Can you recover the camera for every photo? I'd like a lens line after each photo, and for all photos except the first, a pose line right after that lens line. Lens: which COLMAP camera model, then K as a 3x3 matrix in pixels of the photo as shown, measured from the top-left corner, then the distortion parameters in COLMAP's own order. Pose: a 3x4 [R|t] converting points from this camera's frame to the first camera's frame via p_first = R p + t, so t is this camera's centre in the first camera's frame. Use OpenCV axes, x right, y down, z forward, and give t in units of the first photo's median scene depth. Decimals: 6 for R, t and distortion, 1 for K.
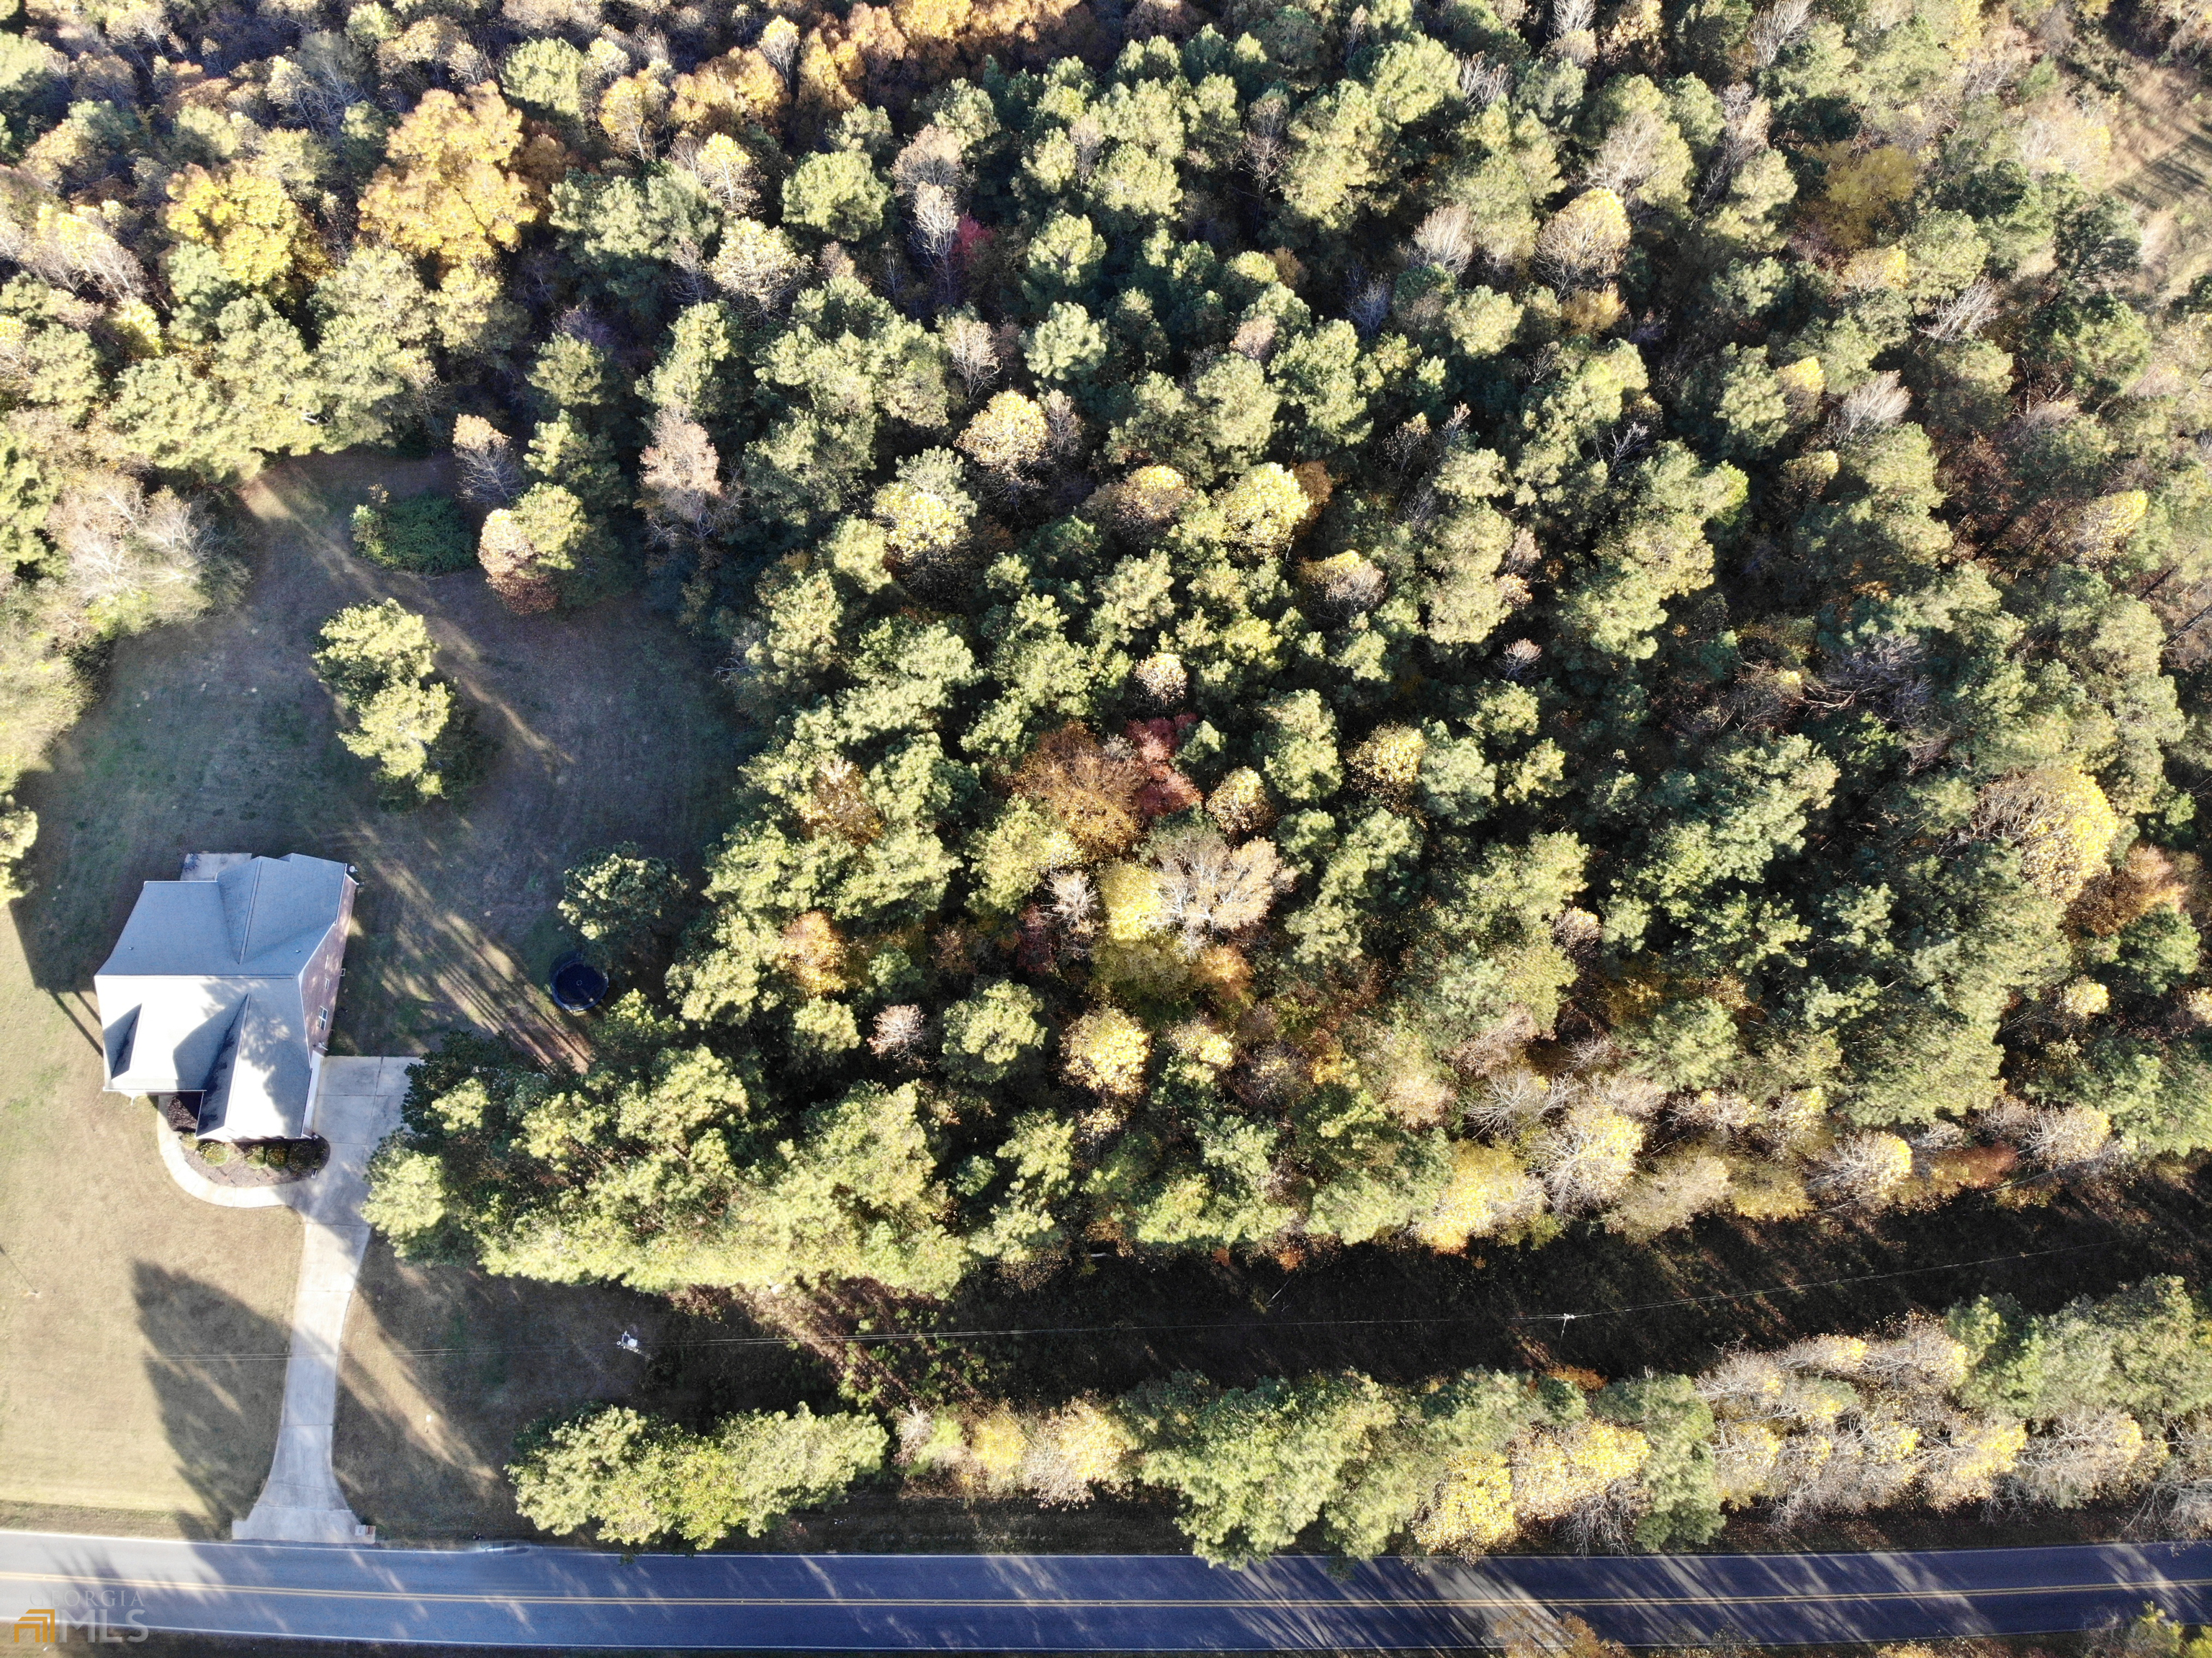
lens RADIAL K [[1676.0, 0, 1223.8], [0, 1676.0, 829.6], [0, 0, 1]] dist [-0.001393, -0.024968]
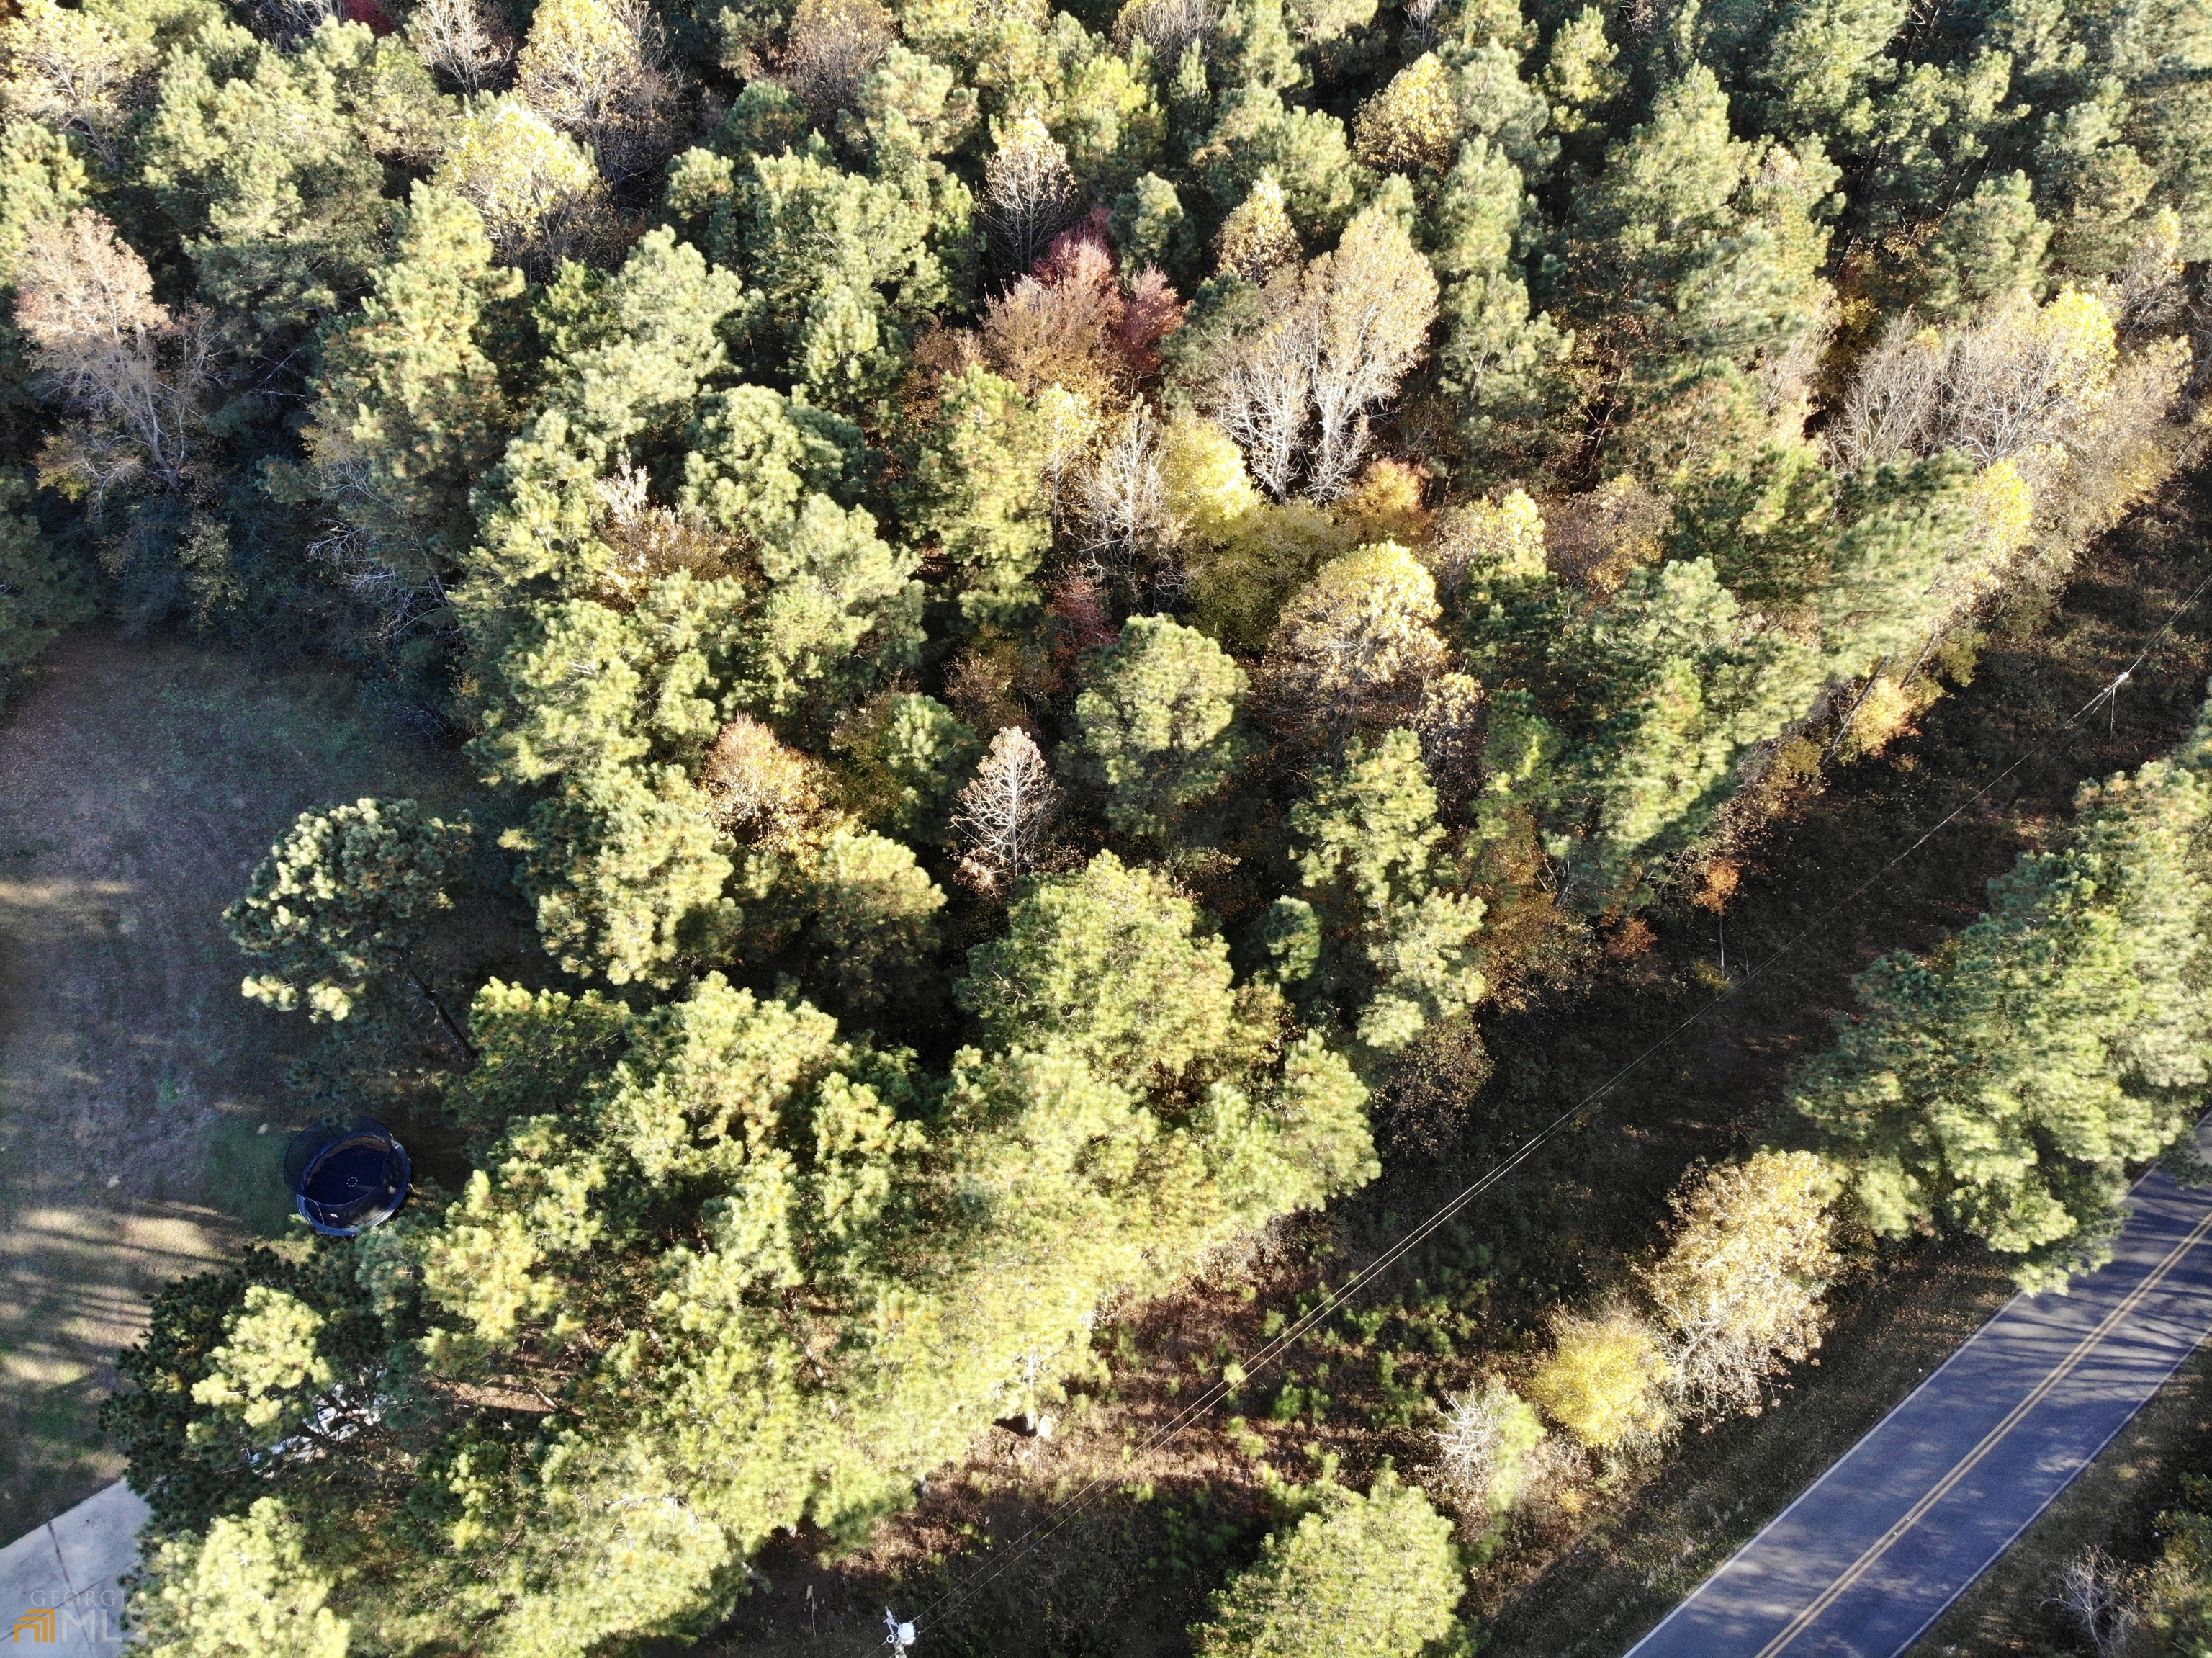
lens RADIAL K [[1676.0, 0, 1223.8], [0, 1676.0, 829.6], [0, 0, 1]] dist [-0.001393, -0.024968]
pose [[0.813173, -0.509439, 0.281463, -0.285925], [0.546283, 0.834908, -0.067106, 0.194581], [-0.200809, 0.208328, 0.957223, 0.488856]]
